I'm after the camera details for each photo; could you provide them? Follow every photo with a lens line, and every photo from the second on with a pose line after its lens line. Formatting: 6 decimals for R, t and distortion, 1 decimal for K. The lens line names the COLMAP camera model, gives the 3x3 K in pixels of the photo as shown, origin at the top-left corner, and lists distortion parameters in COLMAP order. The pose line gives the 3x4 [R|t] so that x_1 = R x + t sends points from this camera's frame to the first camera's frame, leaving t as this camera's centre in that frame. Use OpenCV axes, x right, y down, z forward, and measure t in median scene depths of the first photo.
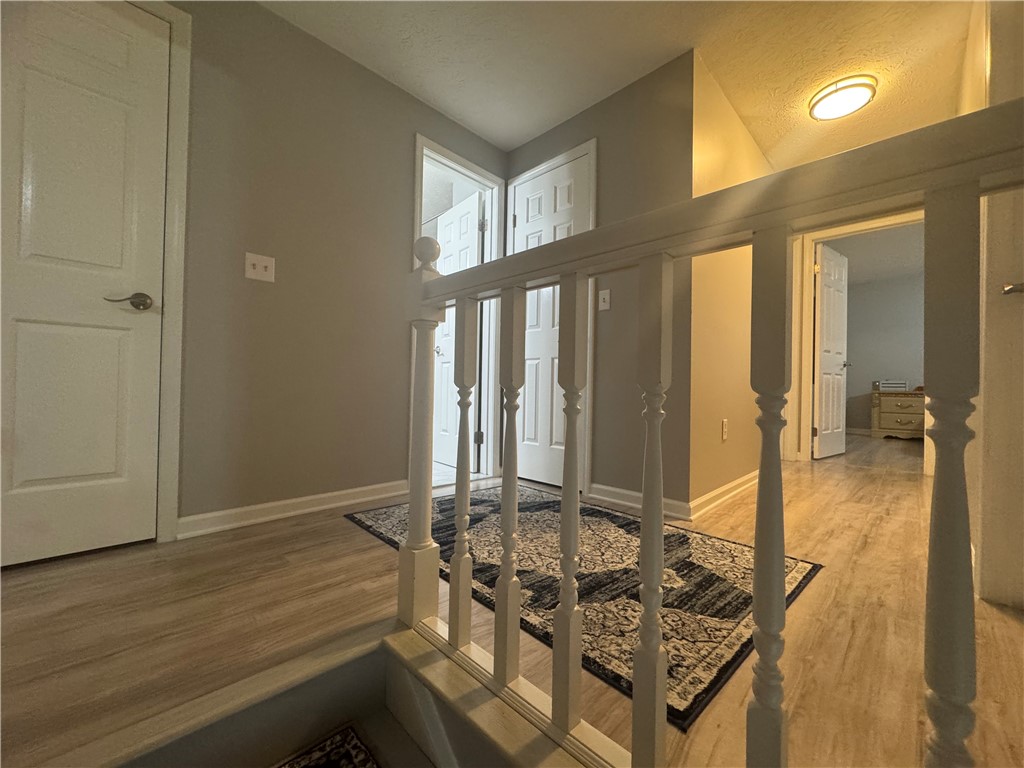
lens RADIAL K [[408.9, 0, 511.7], [0, 408.9, 385.1], [0, 0, 1]] dist [-0.004770, 0.000868]
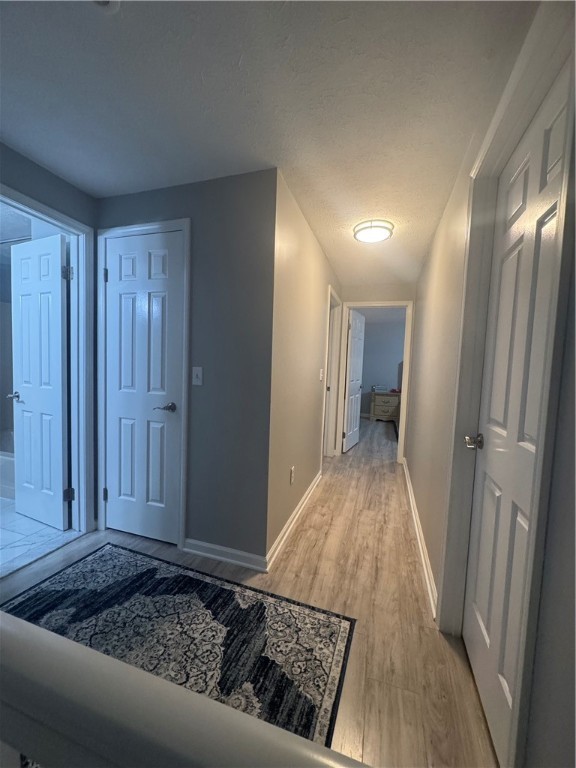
lens RADIAL K [[306.6, 0, 289.5], [0, 306.6, 384.4], [0, 0, 1]] dist [-0.004770, 0.000868]
pose [[0.887883, -0.013803, 0.459862, 0.068486], [-0.024011, 0.996797, 0.076279, -0.252898], [-0.459442, -0.078769, 0.884708, 0.162961]]
